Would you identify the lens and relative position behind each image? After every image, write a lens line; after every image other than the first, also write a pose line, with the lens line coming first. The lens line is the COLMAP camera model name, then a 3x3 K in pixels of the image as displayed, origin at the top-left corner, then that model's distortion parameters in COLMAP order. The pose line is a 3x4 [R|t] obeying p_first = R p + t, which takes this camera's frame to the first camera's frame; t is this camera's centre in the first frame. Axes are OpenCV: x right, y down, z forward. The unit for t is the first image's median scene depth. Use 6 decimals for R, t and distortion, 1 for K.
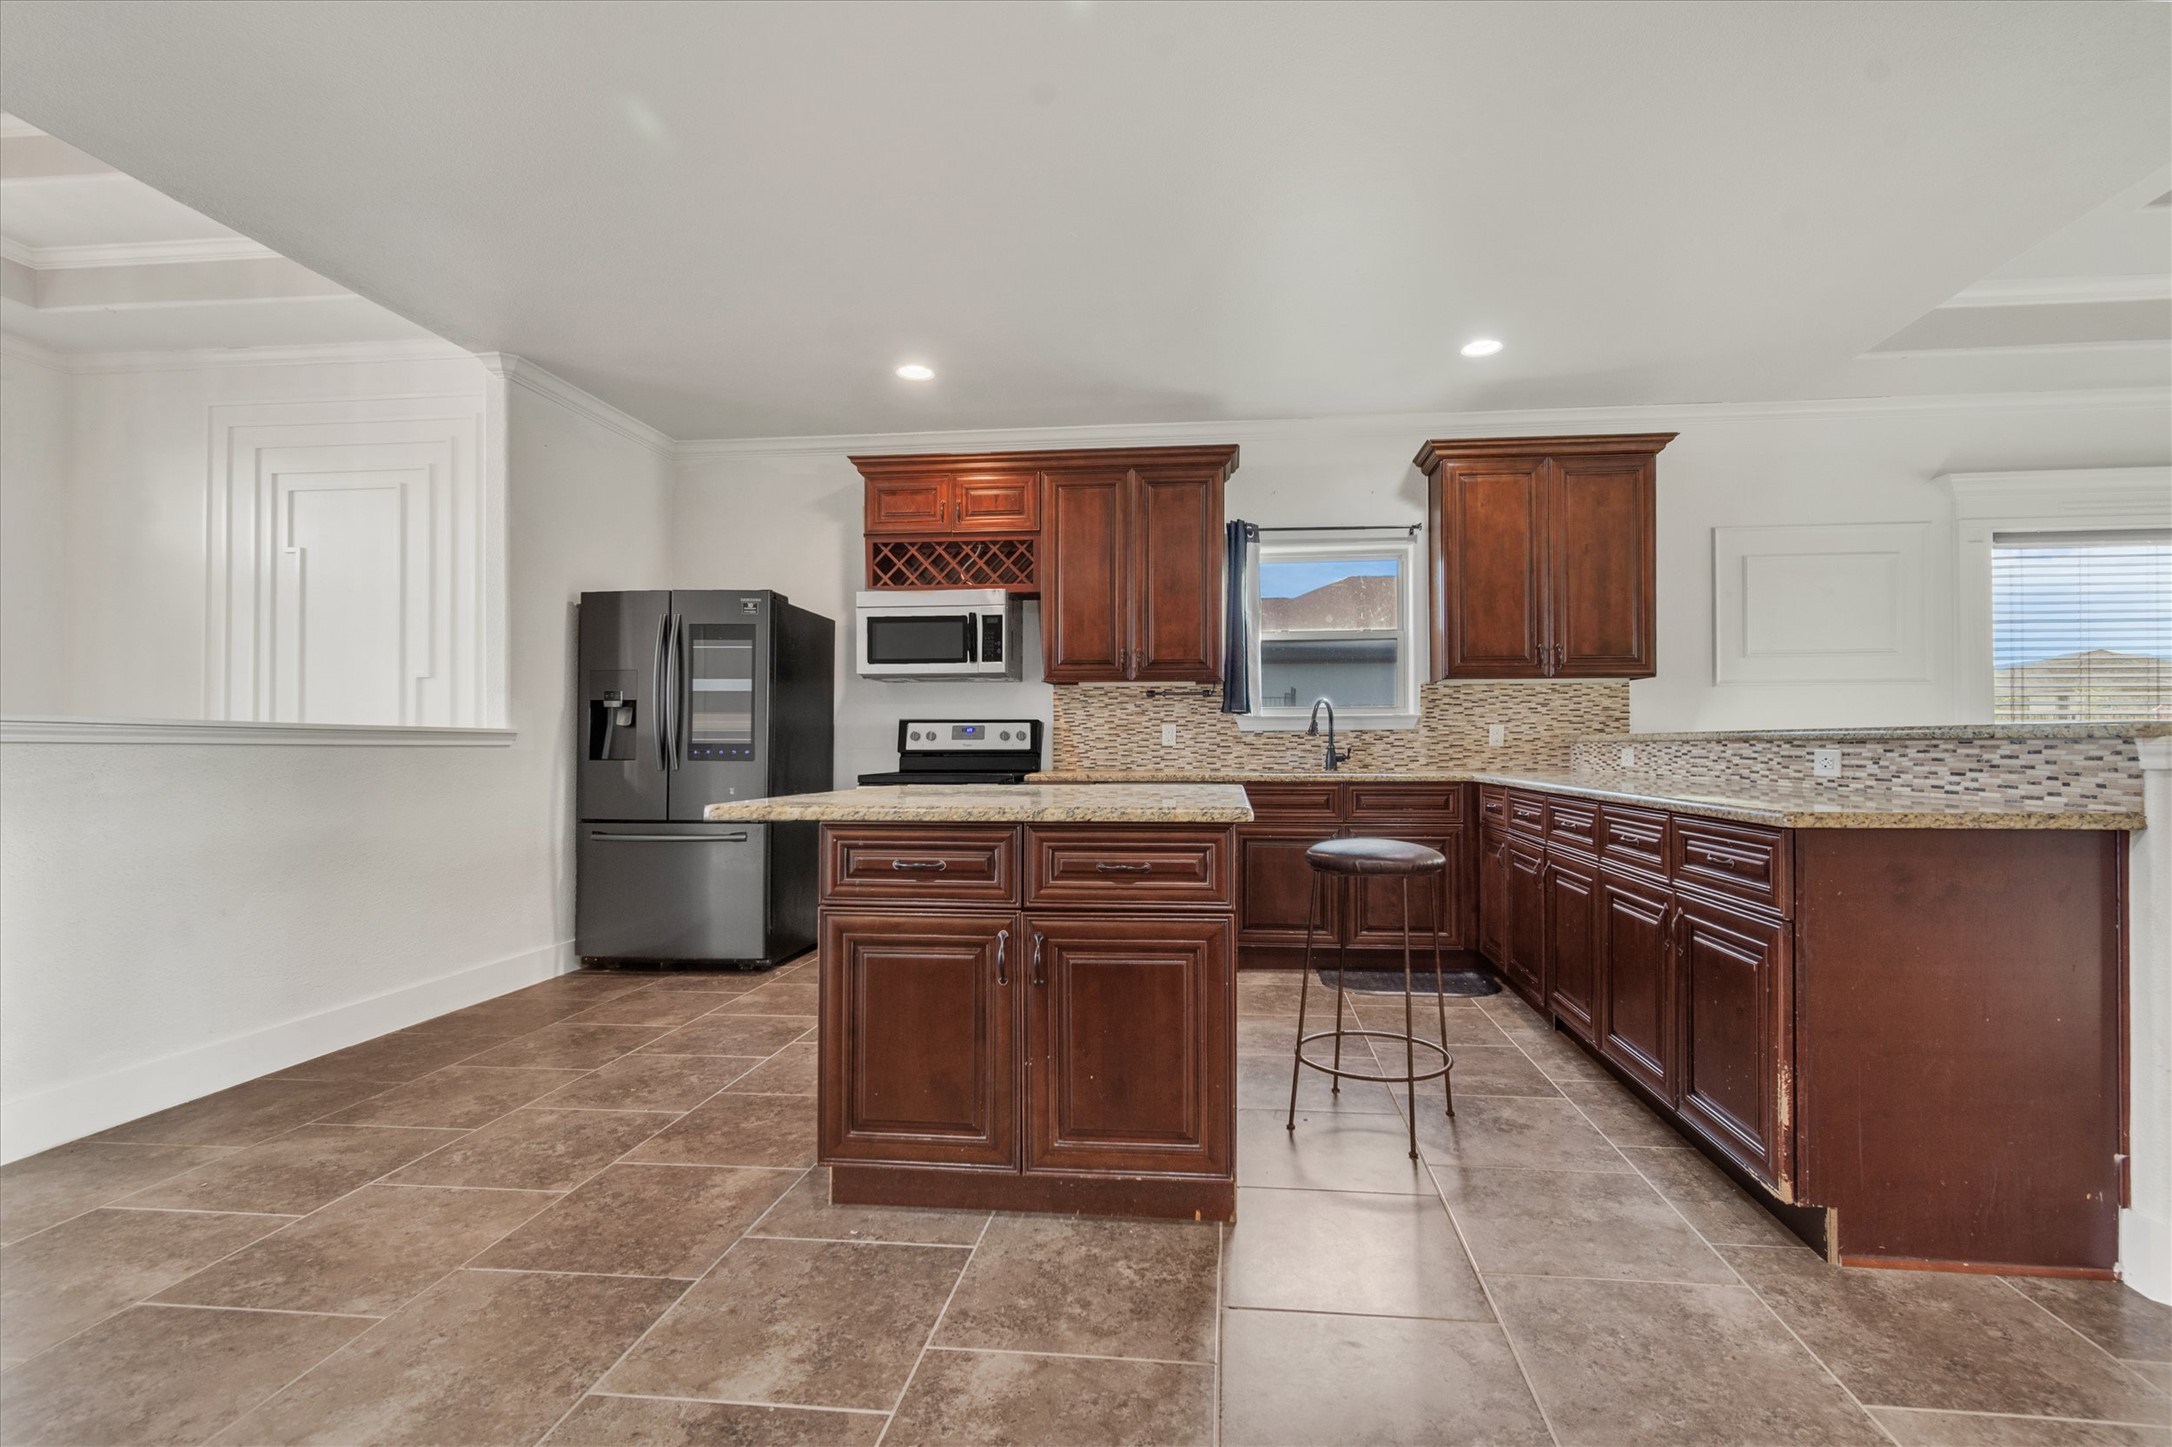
lens RADIAL K [[990.8, 0, 1116.8], [0, 990.8, 737.2], [0, 0, 1]] dist [0.003866, 0.000361]
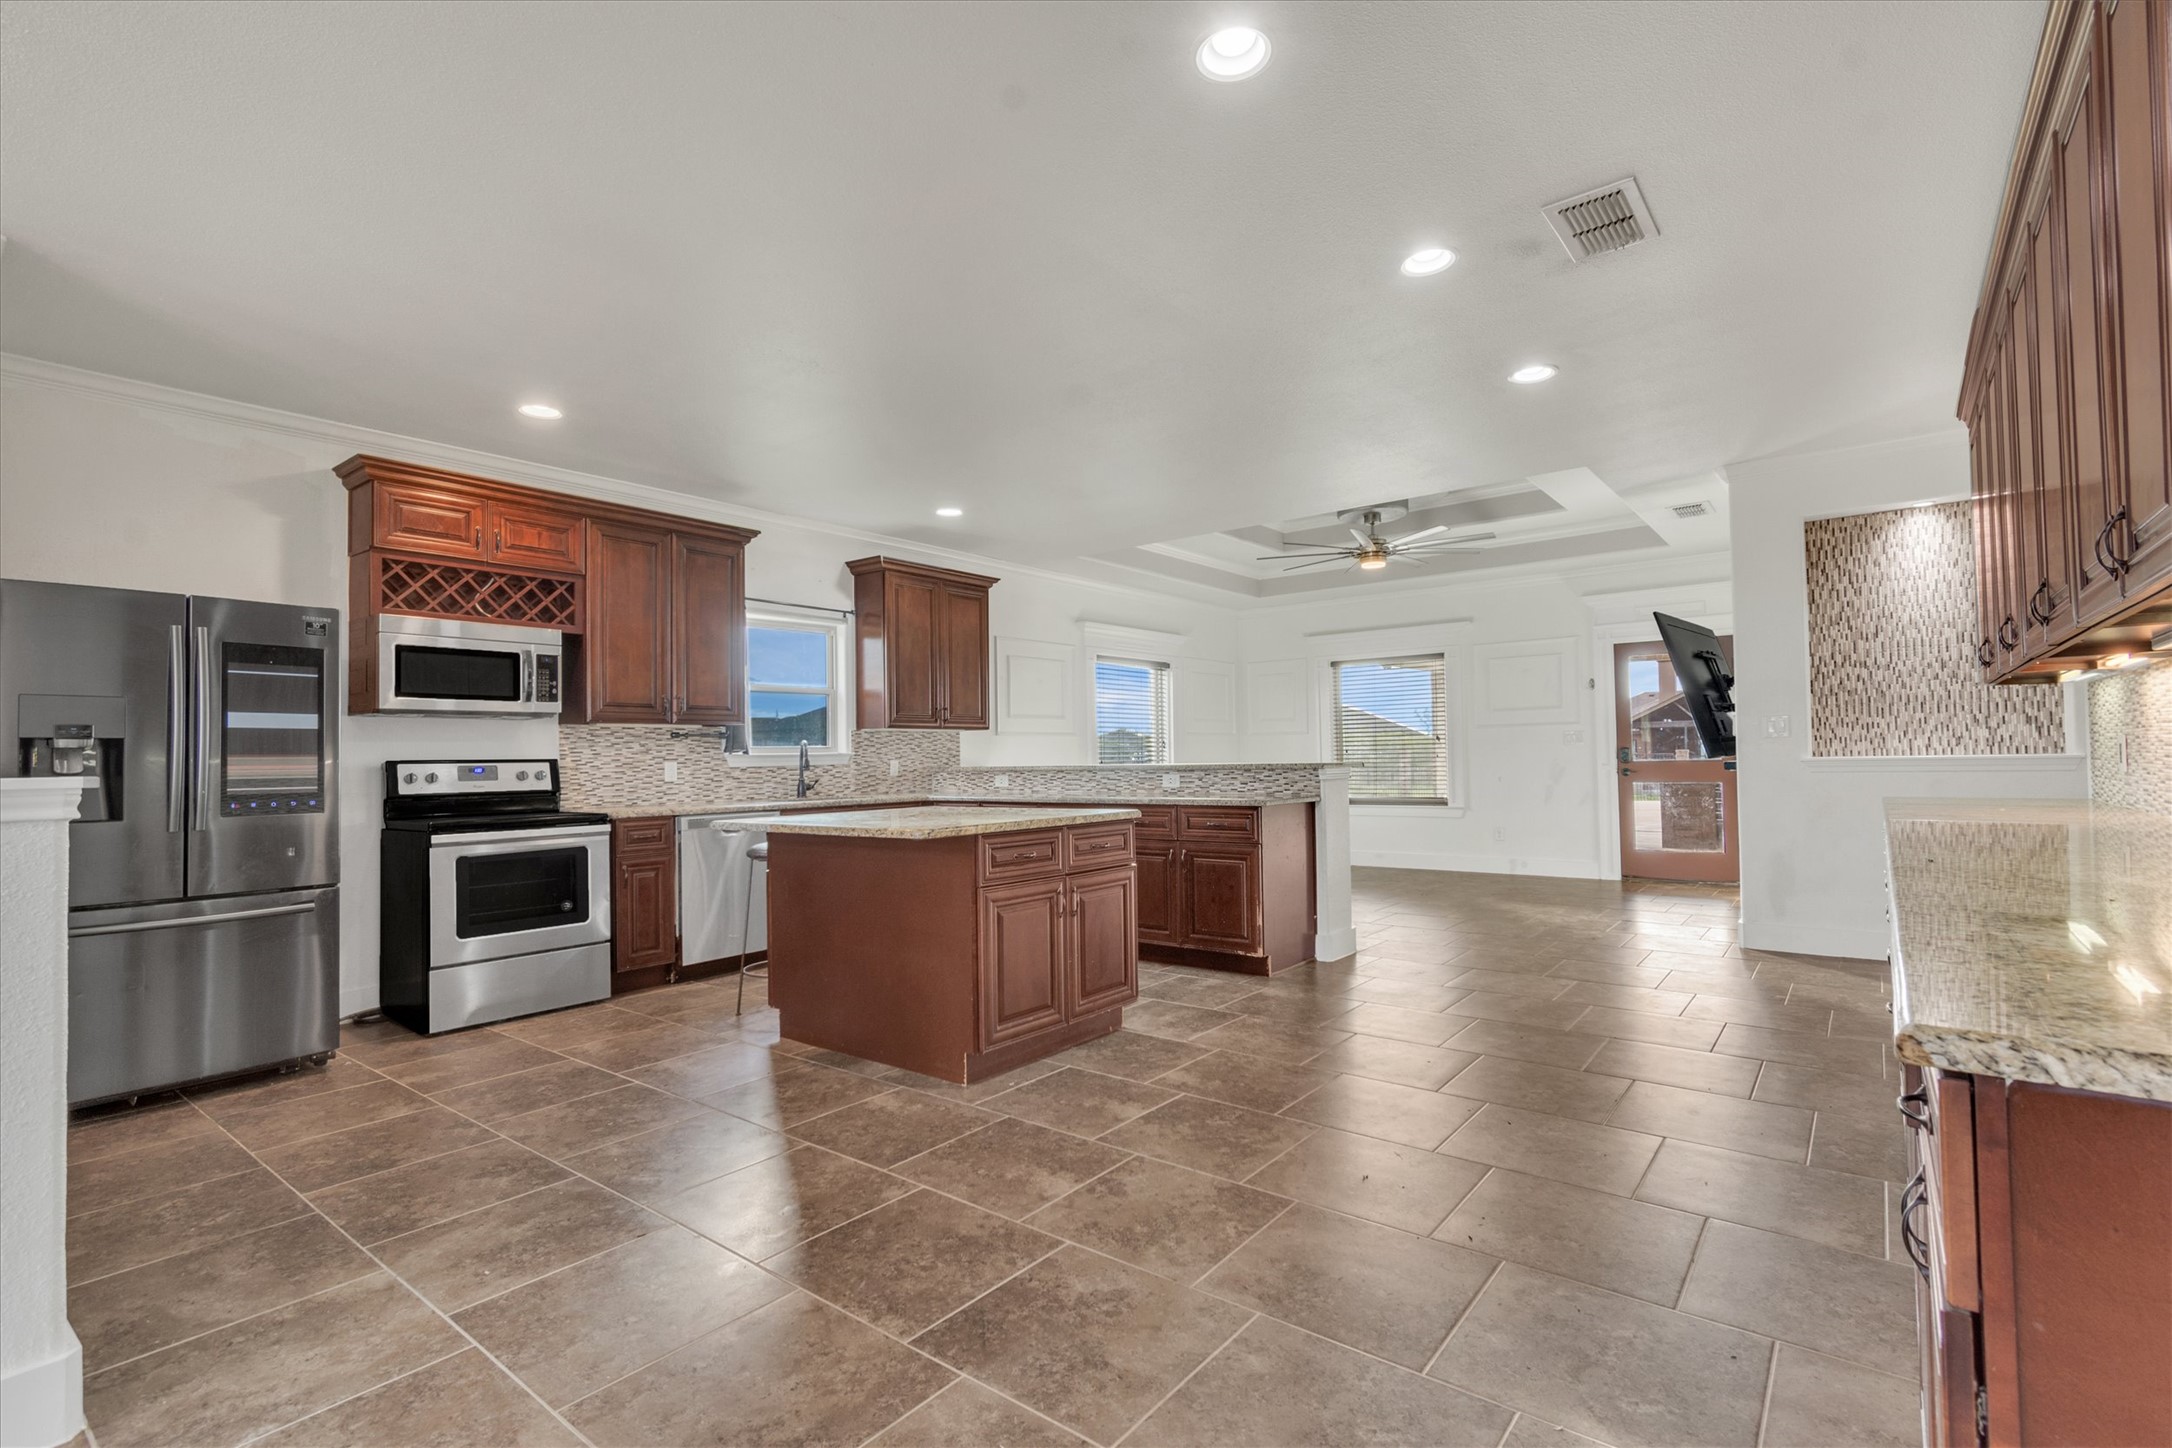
lens RADIAL K [[990.8, 0, 1116.8], [0, 990.8, 737.7], [0, 0, 1]] dist [0.003866, 0.000361]
pose [[0.527447, 0.010610, 0.849522, -0.661439], [0.009538, 0.999785, -0.018408, -0.016226], [-0.849534, 0.017812, 0.527233, -0.006521]]
